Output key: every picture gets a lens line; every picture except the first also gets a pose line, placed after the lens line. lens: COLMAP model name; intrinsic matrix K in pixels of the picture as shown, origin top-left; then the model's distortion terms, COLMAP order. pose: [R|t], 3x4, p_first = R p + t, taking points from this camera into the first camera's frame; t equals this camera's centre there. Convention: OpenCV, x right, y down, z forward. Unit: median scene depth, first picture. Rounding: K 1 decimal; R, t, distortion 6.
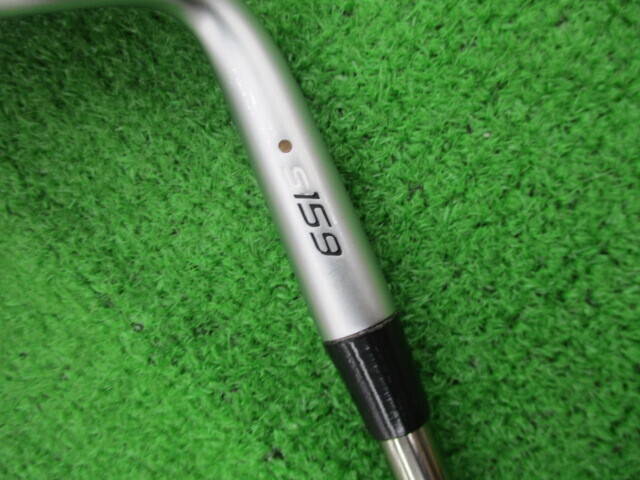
lens RADIAL K [[609.0, 0, 419.2], [0, 609.0, 240.1], [0, 0, 1]] dist [-0.037308, -0.002662]
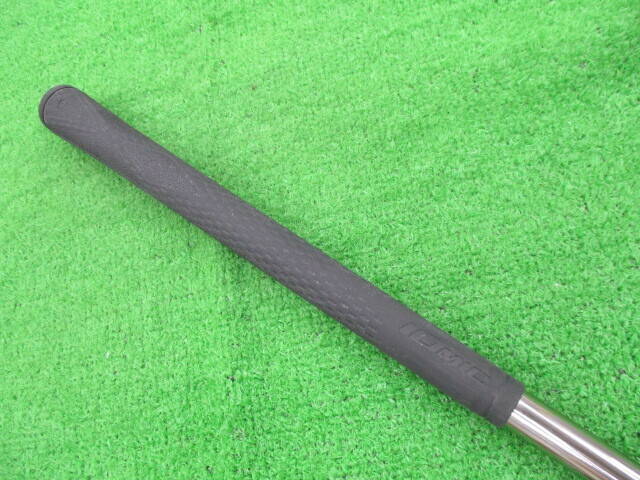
lens RADIAL K [[601.9, 0, 318.2], [0, 601.9, 258.9], [0, 0, 1]] dist [-0.224362, 1.737093]
pose [[0.736286, 0.586428, -0.337617, 0.495415], [-0.642869, 0.761941, -0.078526, -0.020239], [0.211195, 0.274861, 0.938002, -1.162573]]
